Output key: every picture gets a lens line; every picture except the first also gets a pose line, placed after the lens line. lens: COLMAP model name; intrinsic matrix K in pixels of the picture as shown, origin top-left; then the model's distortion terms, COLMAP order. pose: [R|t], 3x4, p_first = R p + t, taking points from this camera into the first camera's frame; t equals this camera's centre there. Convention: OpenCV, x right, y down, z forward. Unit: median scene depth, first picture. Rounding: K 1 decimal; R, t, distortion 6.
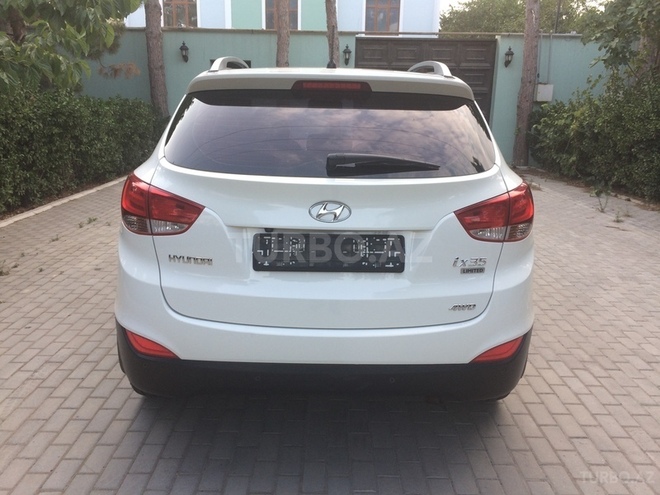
lens RADIAL K [[567.2, 0, 329.3], [0, 567.2, 246.0], [0, 0, 1]] dist [-0.003286, -0.029886]
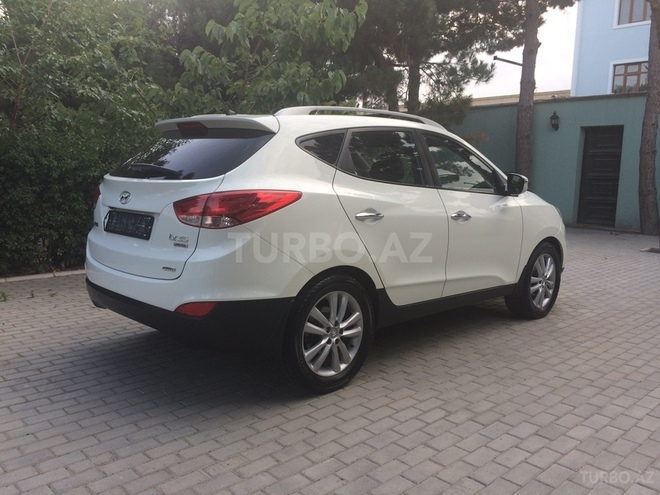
lens RADIAL K [[567.2, 0, 330.0], [0, 567.2, 248.7], [0, 0, 1]] dist [-0.003286, -0.029886]
pose [[0.698969, 0.094124, -0.708931, 0.982126], [-0.181062, 0.982295, -0.048100, 0.033791], [0.691852, 0.161982, 0.703636, 0.162941]]
